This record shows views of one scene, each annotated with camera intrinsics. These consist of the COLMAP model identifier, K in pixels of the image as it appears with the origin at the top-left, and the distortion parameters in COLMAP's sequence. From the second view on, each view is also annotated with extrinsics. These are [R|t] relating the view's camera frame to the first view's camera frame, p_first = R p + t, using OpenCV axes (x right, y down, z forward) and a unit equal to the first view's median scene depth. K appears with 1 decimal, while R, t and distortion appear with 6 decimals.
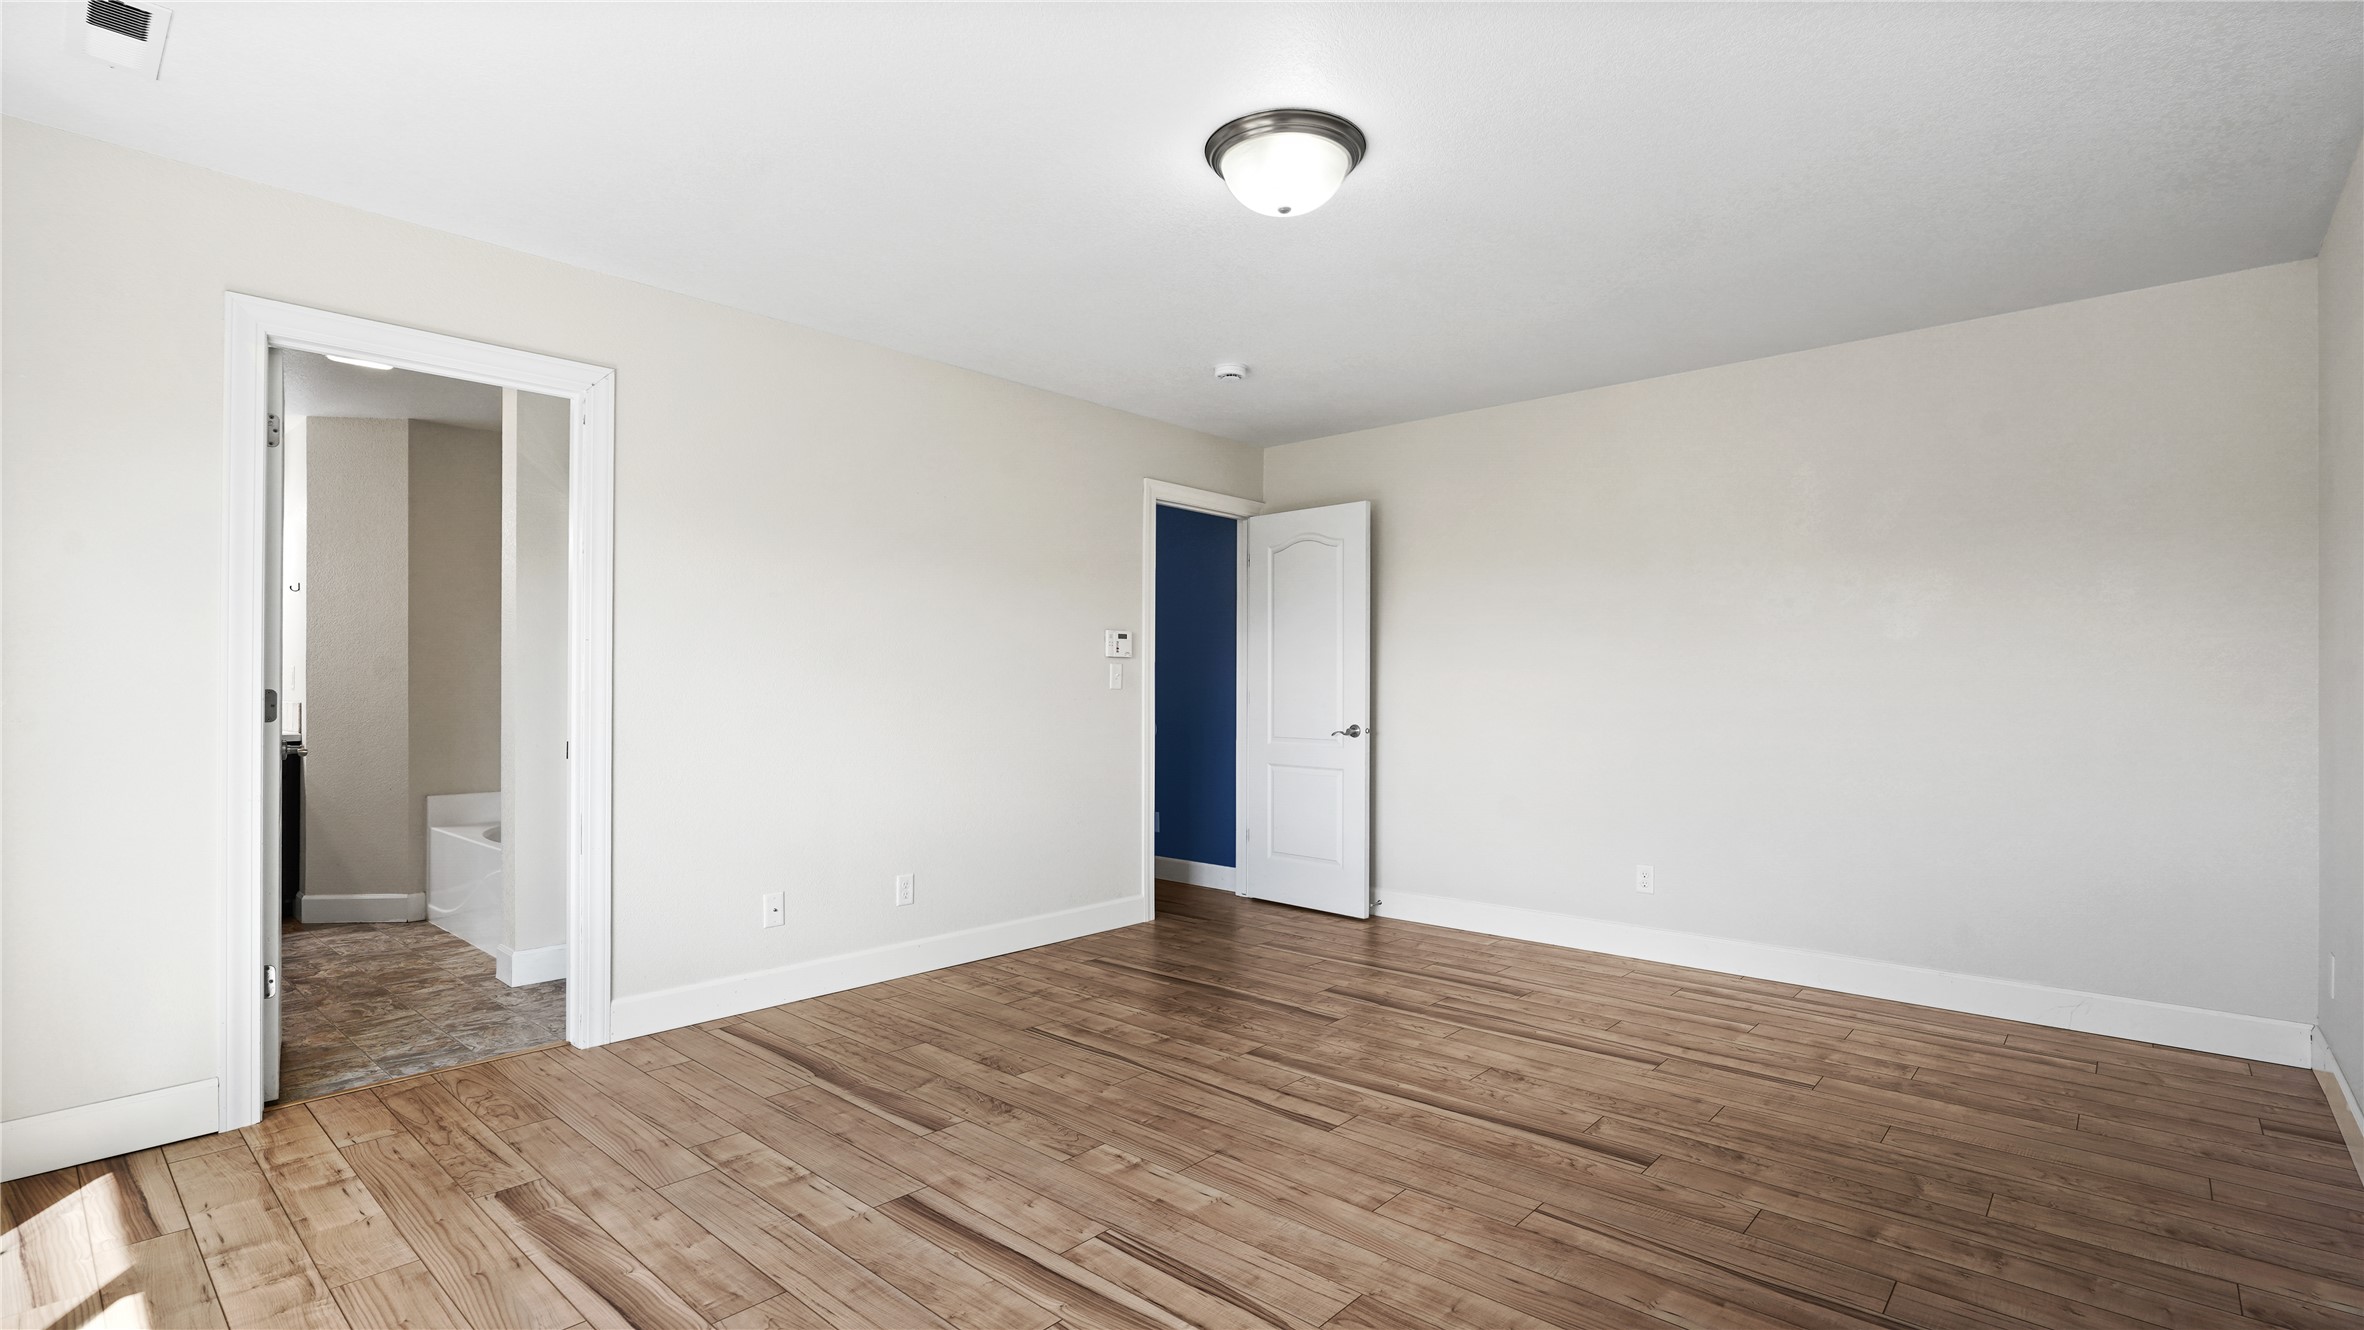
lens RADIAL K [[1082.0, 0, 1182.8], [0, 1082.0, 669.1], [0, 0, 1]] dist [-0.000352, -0.000038]
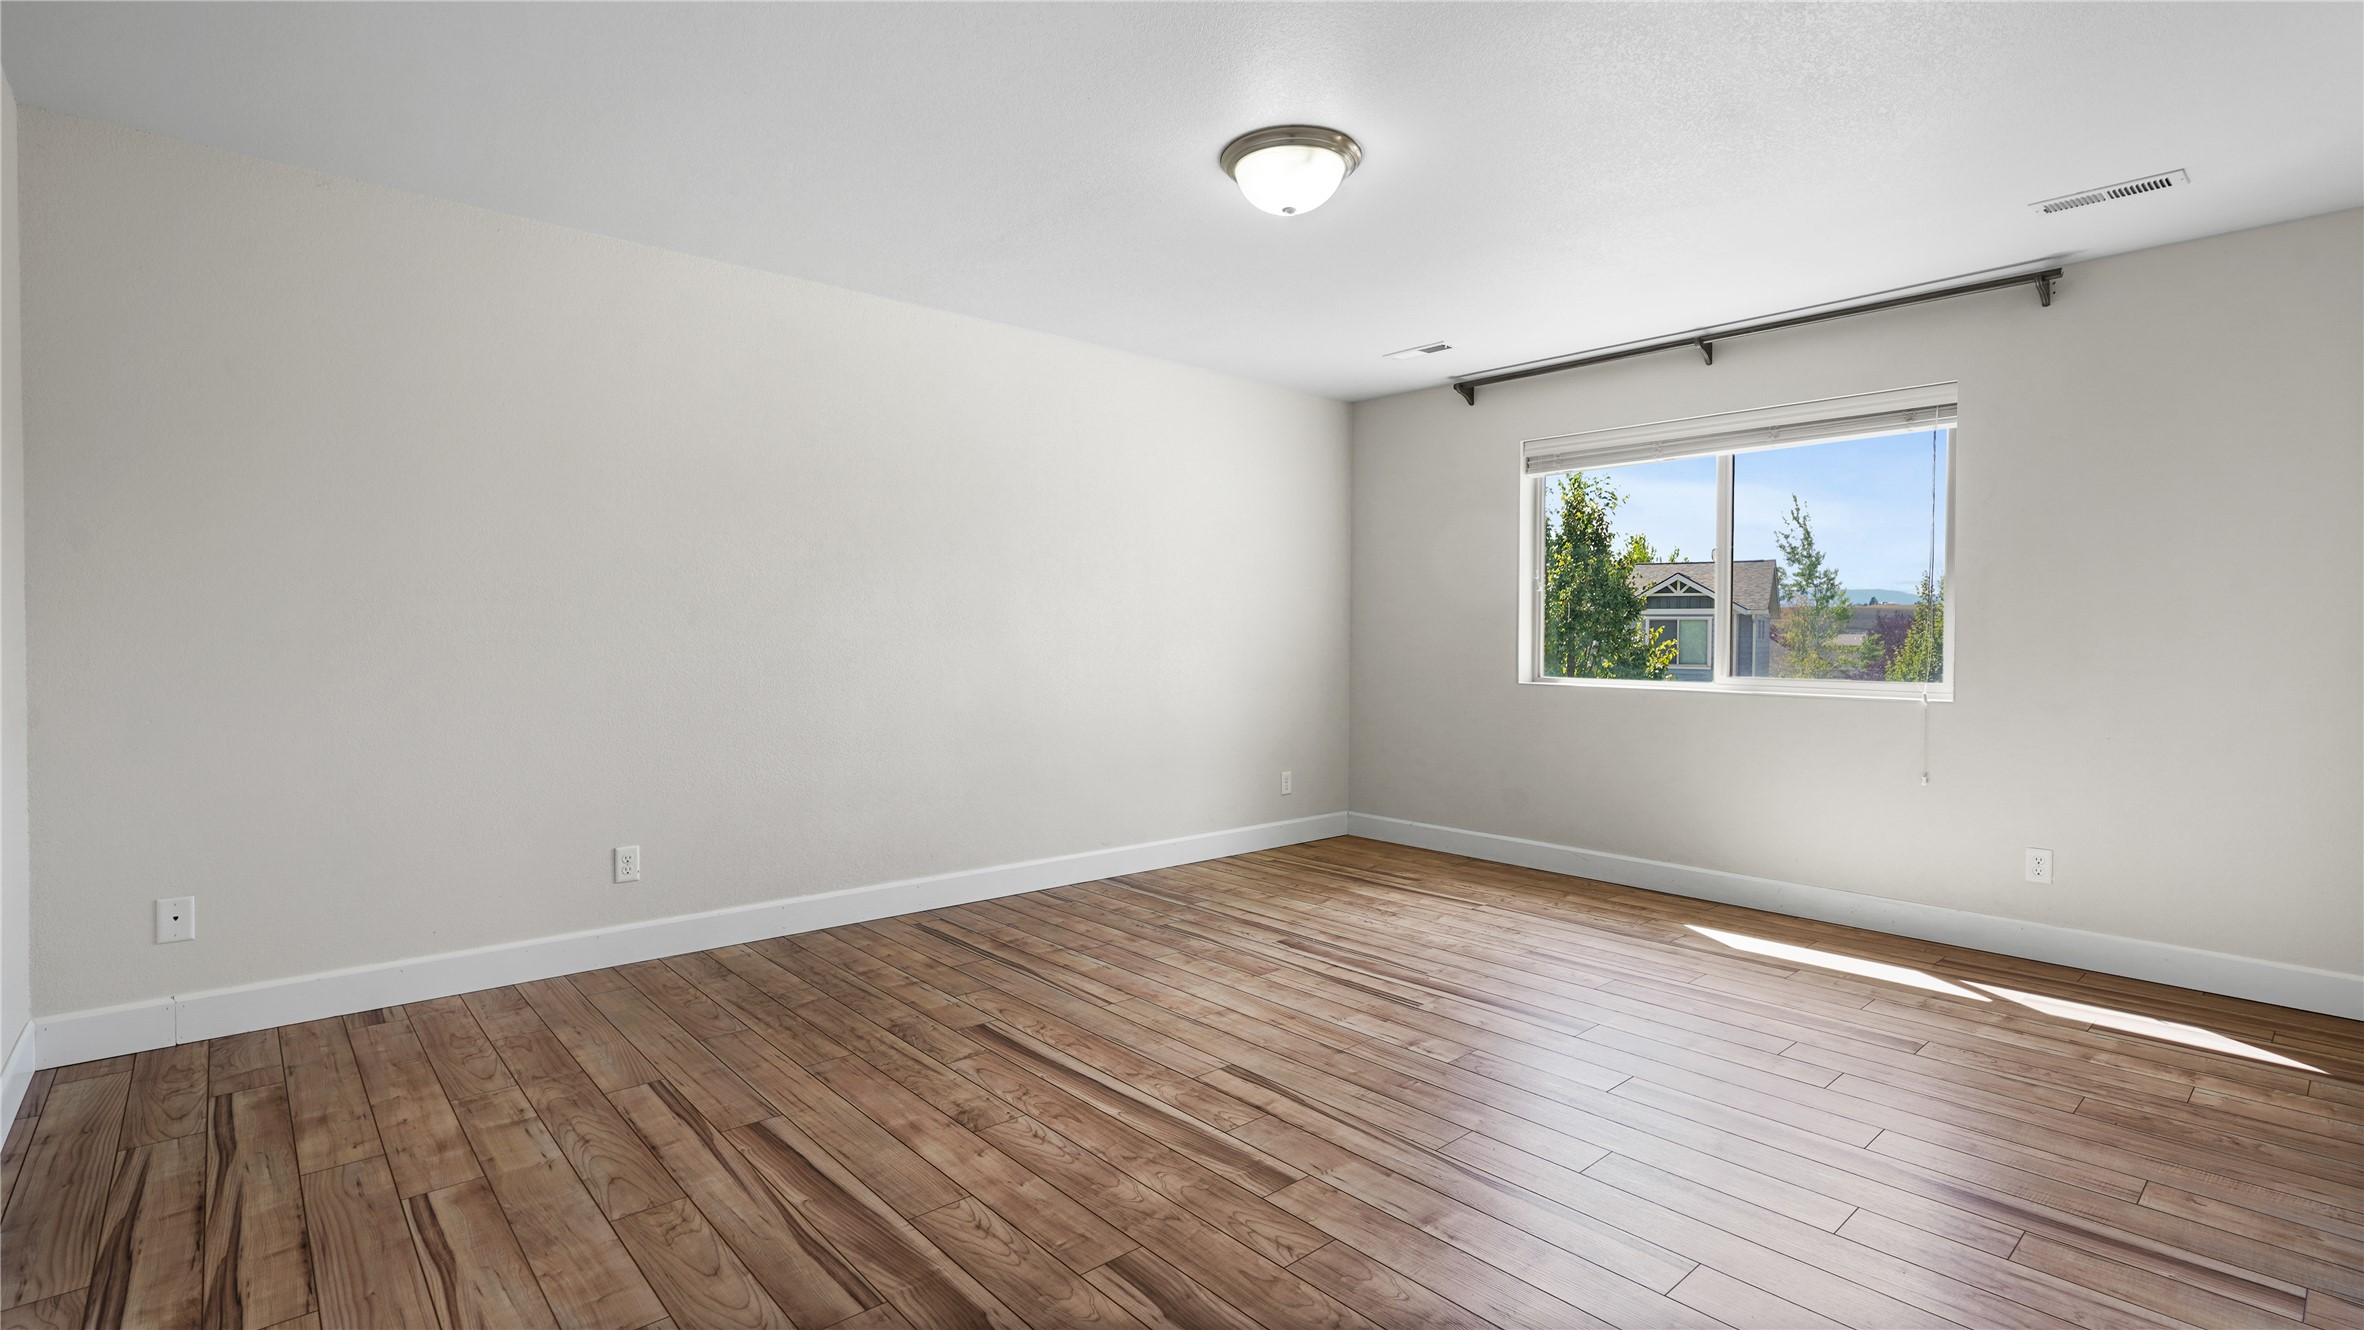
lens RADIAL K [[1082.0, 0, 1191.1], [0, 1082.0, 651.4], [0, 0, 1]] dist [-0.000352, -0.000038]
pose [[-0.994350, -0.012879, 0.105368, 0.067431], [-0.012963, 0.999916, -0.000107, 0.034594], [-0.105358, -0.001472, -0.994433, 1.951982]]
